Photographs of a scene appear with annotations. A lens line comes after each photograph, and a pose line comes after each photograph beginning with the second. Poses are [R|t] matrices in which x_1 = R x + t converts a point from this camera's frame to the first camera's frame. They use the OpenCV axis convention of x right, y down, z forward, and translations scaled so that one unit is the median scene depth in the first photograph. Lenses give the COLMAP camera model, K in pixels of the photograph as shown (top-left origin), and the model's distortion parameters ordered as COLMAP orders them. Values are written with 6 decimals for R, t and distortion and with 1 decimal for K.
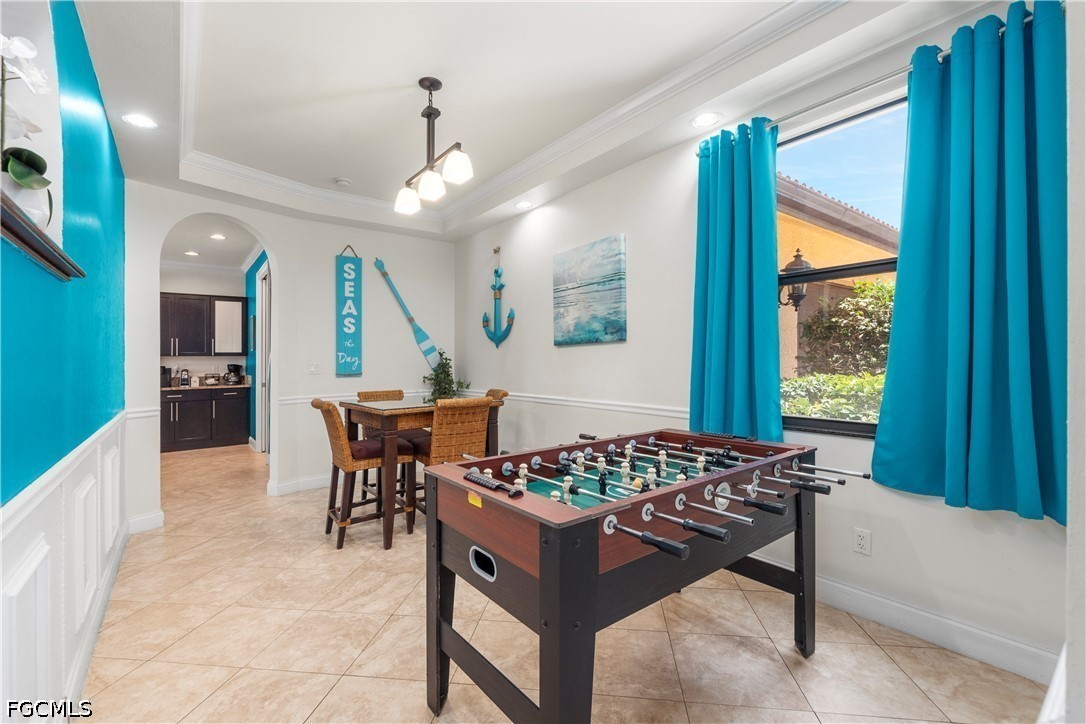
lens RADIAL K [[473.2, 0, 543.4], [0, 473.2, 355.2], [0, 0, 1]] dist [0.000625, -0.000059]
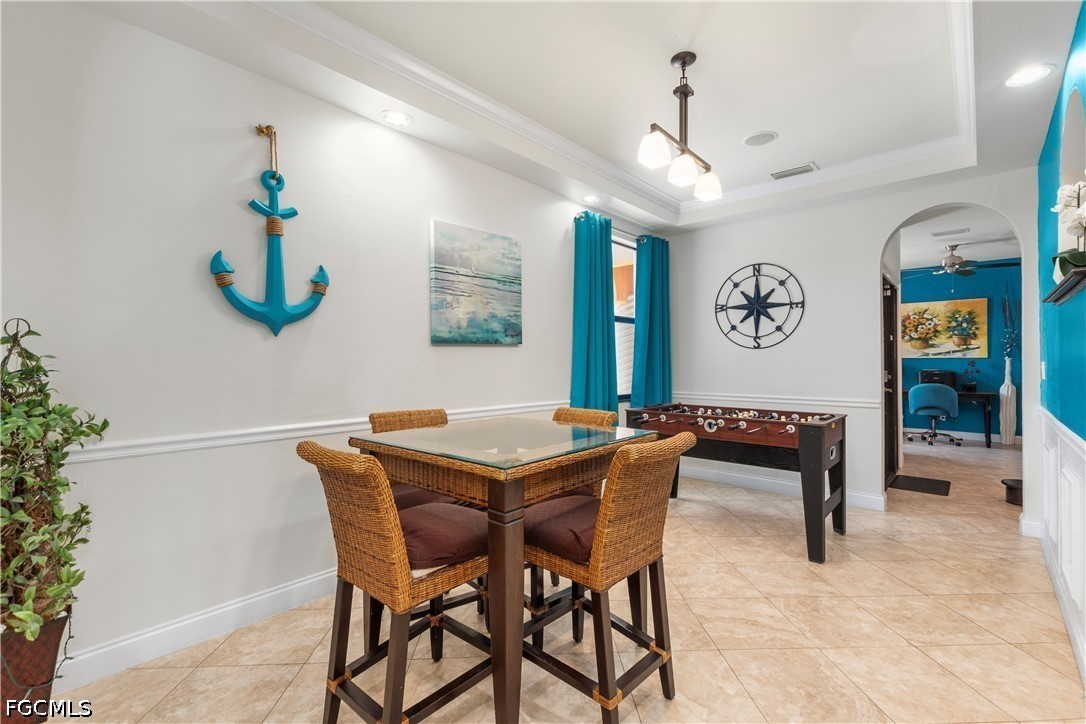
lens RADIAL K [[480.8, 0, 543.0], [0, 480.8, 362.0], [0, 0, 1]] dist [0.001921, 0.000340]
pose [[-0.175287, 0.008285, 0.984482, -0.848753], [-0.008120, 0.999918, -0.009861, 0.017713], [-0.984484, -0.009722, -0.175206, 1.097272]]
